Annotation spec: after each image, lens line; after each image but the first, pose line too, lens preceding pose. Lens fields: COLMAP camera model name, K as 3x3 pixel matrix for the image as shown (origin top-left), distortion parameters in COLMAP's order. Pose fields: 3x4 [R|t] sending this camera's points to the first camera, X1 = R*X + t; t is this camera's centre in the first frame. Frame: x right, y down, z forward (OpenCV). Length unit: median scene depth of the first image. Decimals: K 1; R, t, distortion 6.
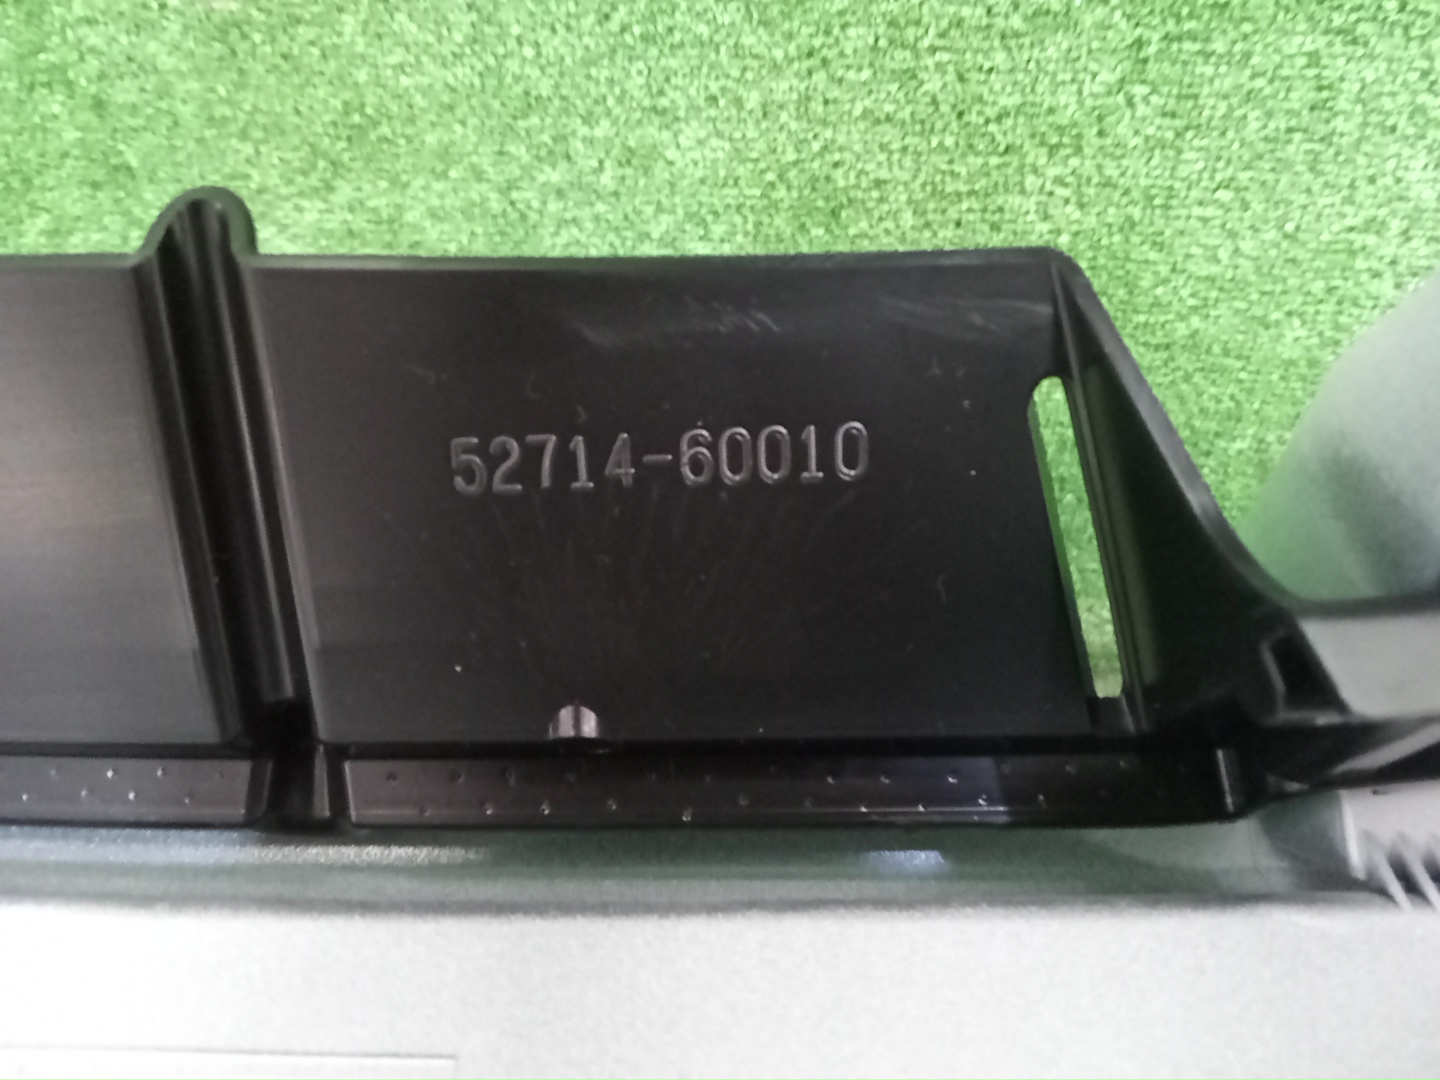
lens RADIAL K [[1073.6, 0, 720.0], [0, 1073.6, 540.0], [0, 0, 1]] dist [0.026619, -0.076498]
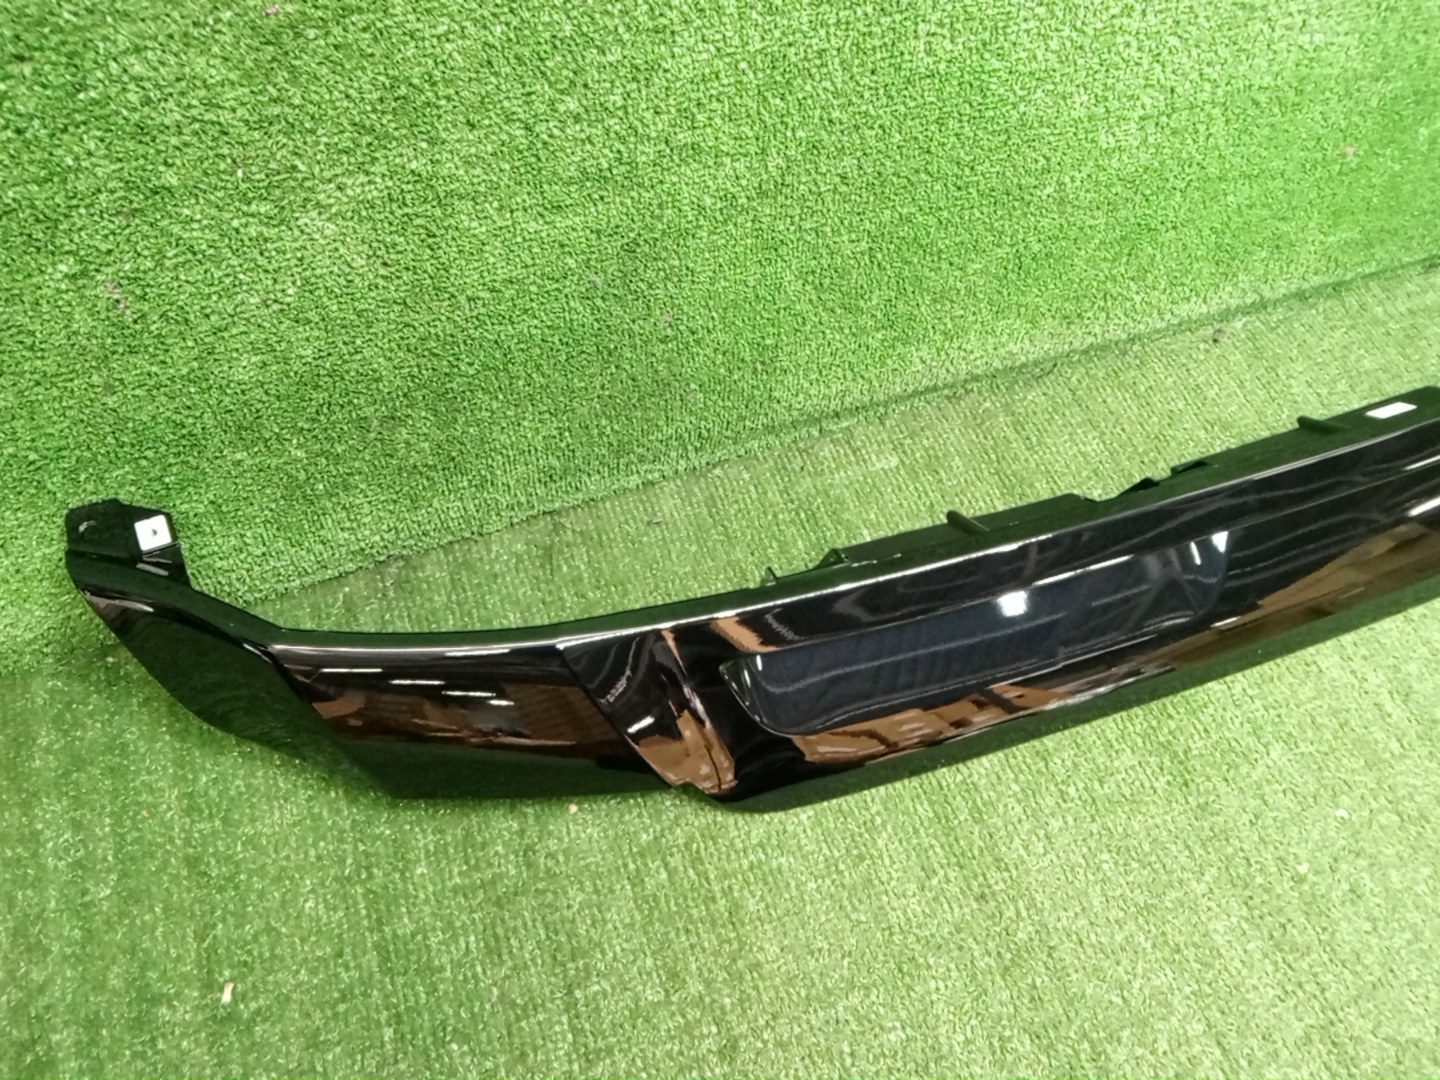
lens RADIAL K [[1057.2, 0, 720.0], [0, 1057.2, 540.0], [0, 0, 1]] dist [0.027173, -0.060284]
pose [[0.876318, -0.355527, 0.325065, -0.581969], [0.316710, 0.933644, 0.167341, -0.034916], [-0.362989, -0.043693, 0.930768, -0.172350]]
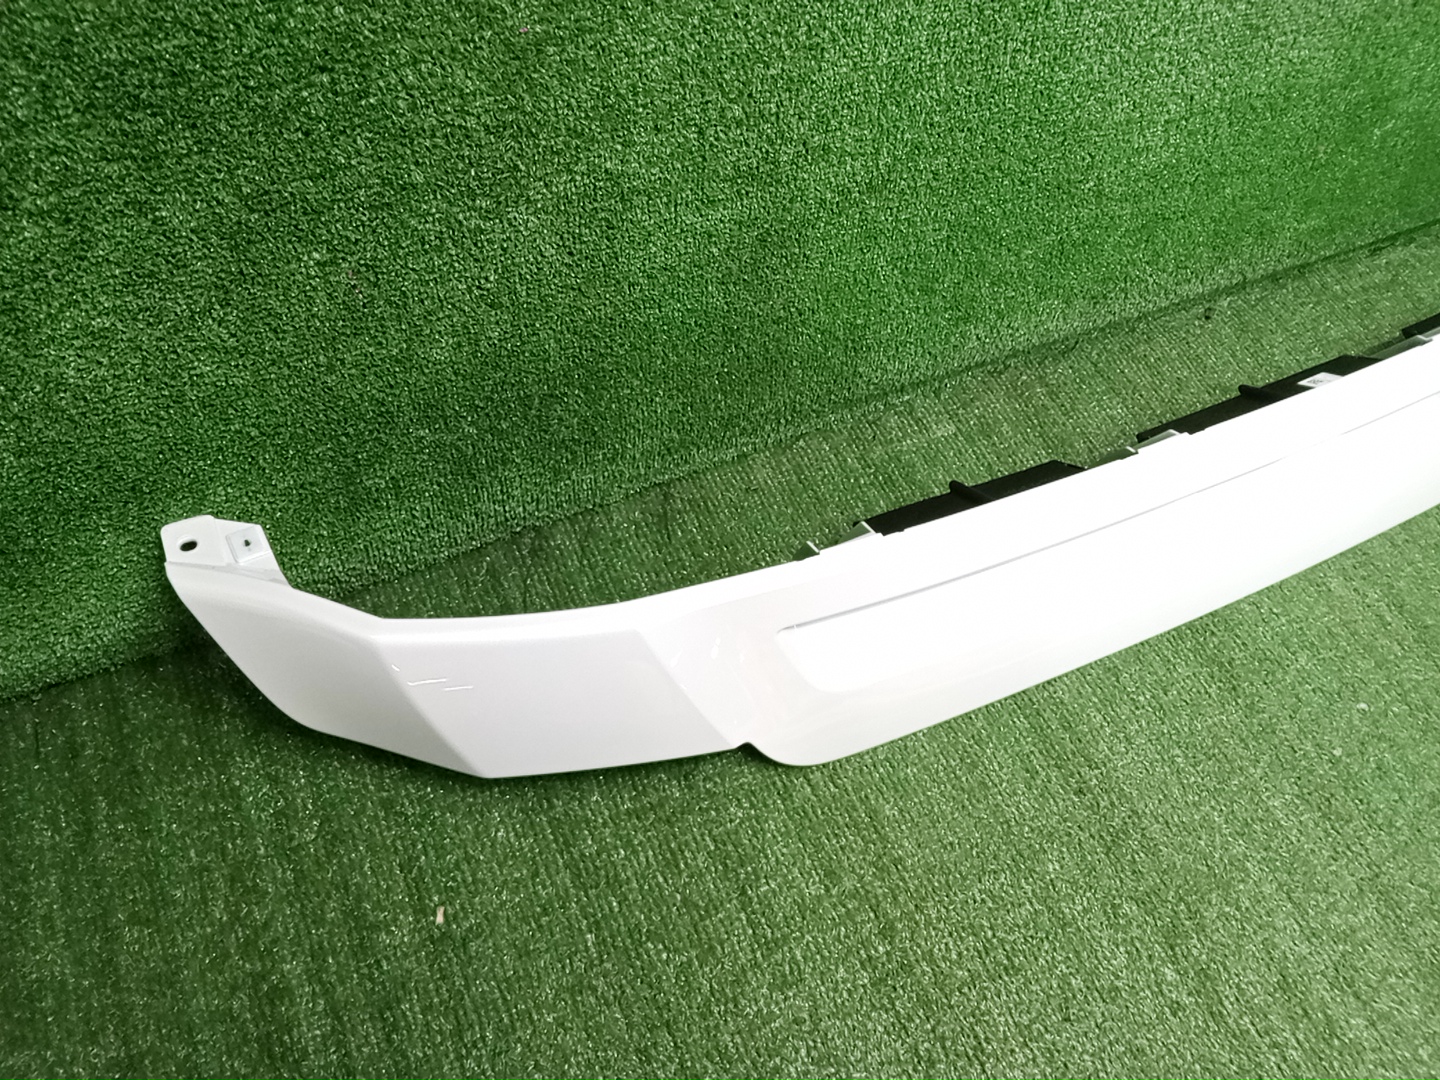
lens RADIAL K [[1056.3, 0, 720.0], [0, 1056.3, 540.0], [0, 0, 1]] dist [0.045384, -0.086518]
pose [[0.826186, -0.387946, 0.408551, -0.979367], [0.347147, 0.921681, 0.173186, -0.076211], [-0.443740, -0.001257, 0.896155, -0.223446]]
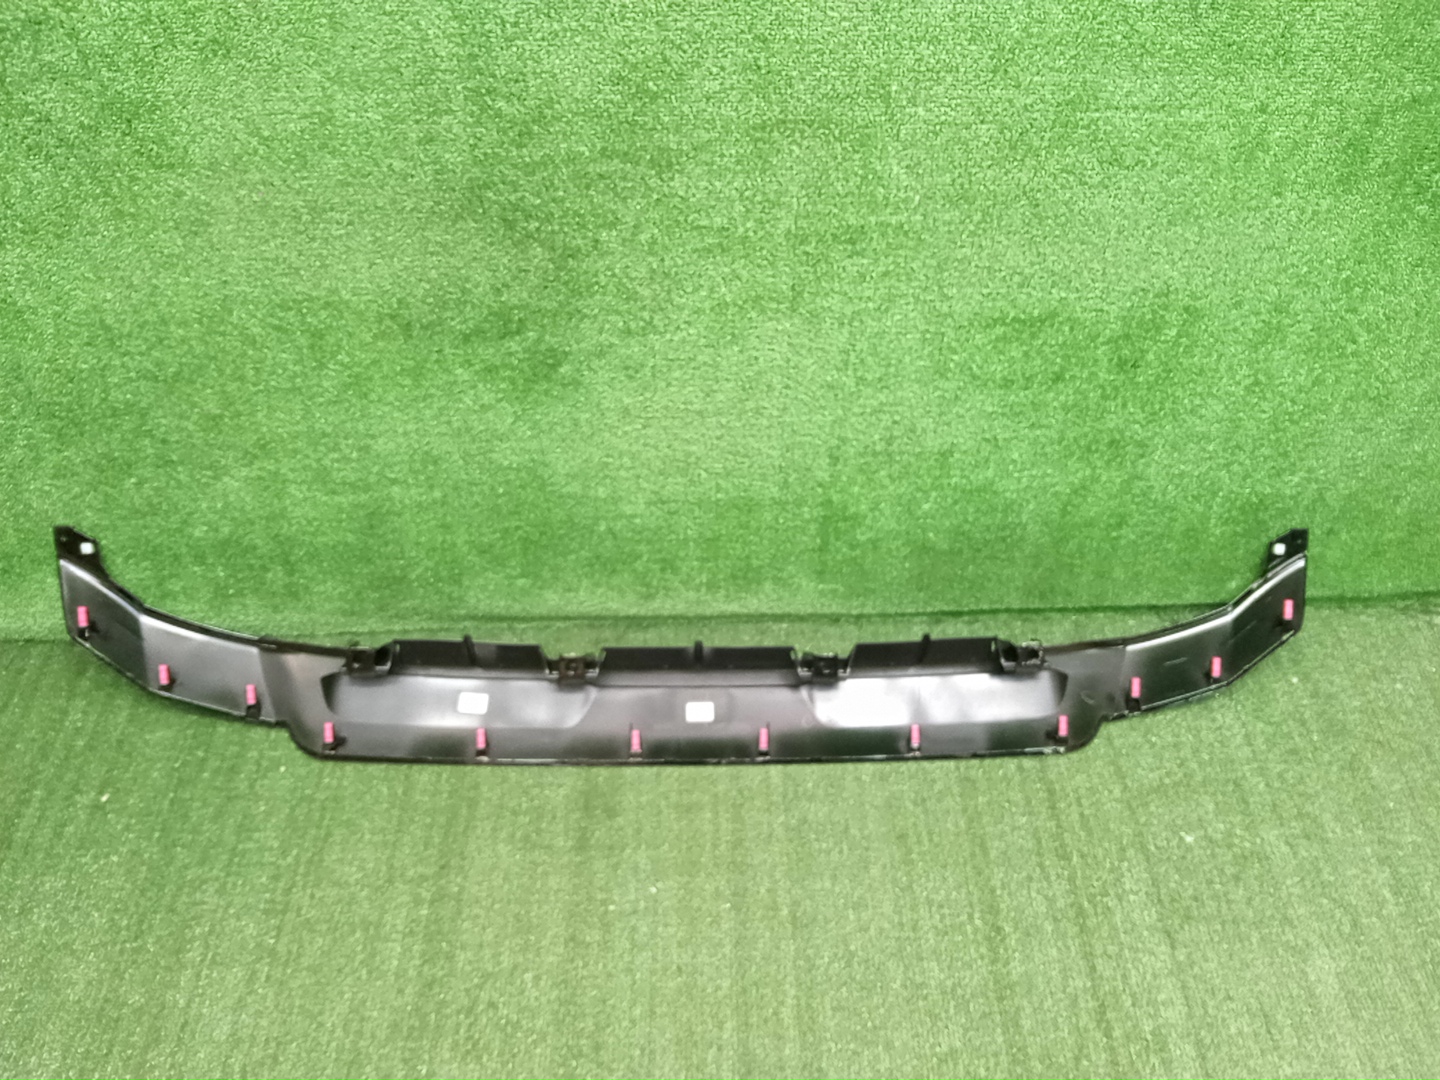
lens RADIAL K [[1073.6, 0, 720.0], [0, 1073.6, 540.0], [0, 0, 1]] dist [0.026619, -0.076498]
pose [[0.985415, -0.084111, 0.147926, 0.427791], [0.096979, 0.991900, -0.082035, 0.226603], [-0.139828, 0.095185, 0.985590, -2.016546]]
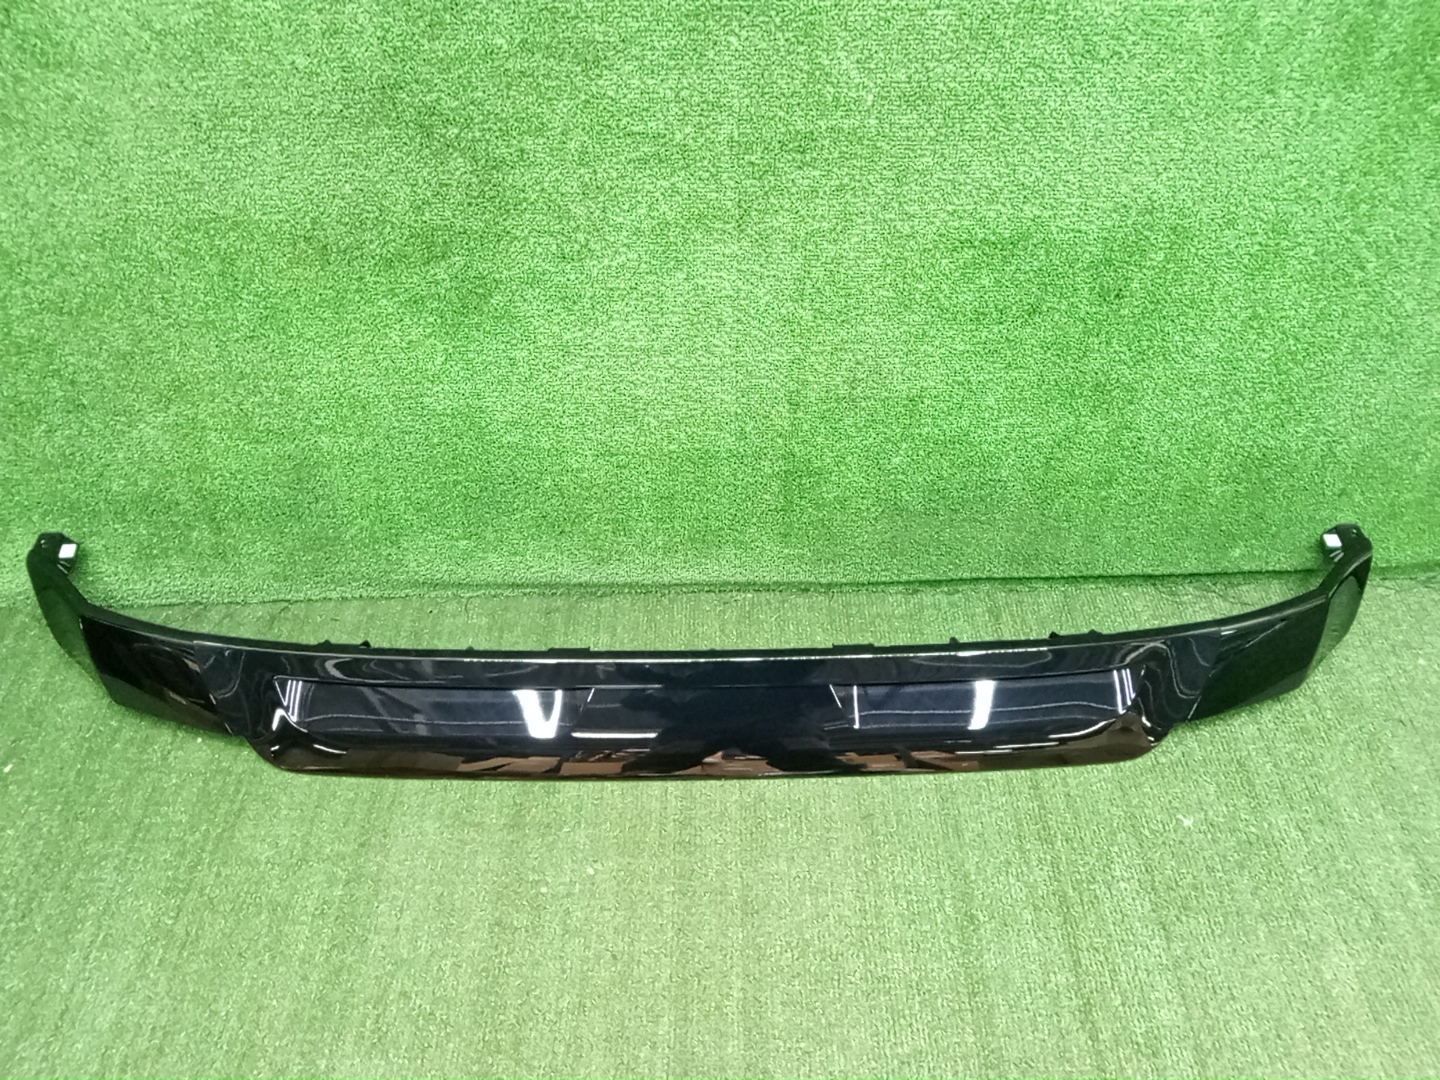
lens RADIAL K [[1057.2, 0, 720.0], [0, 1057.2, 540.0], [0, 0, 1]] dist [0.027173, -0.060284]
pose [[0.988790, -0.077467, 0.127643, 0.644039], [0.092671, 0.988700, -0.117835, 0.438952], [-0.117073, 0.128343, 0.984795, -1.742846]]
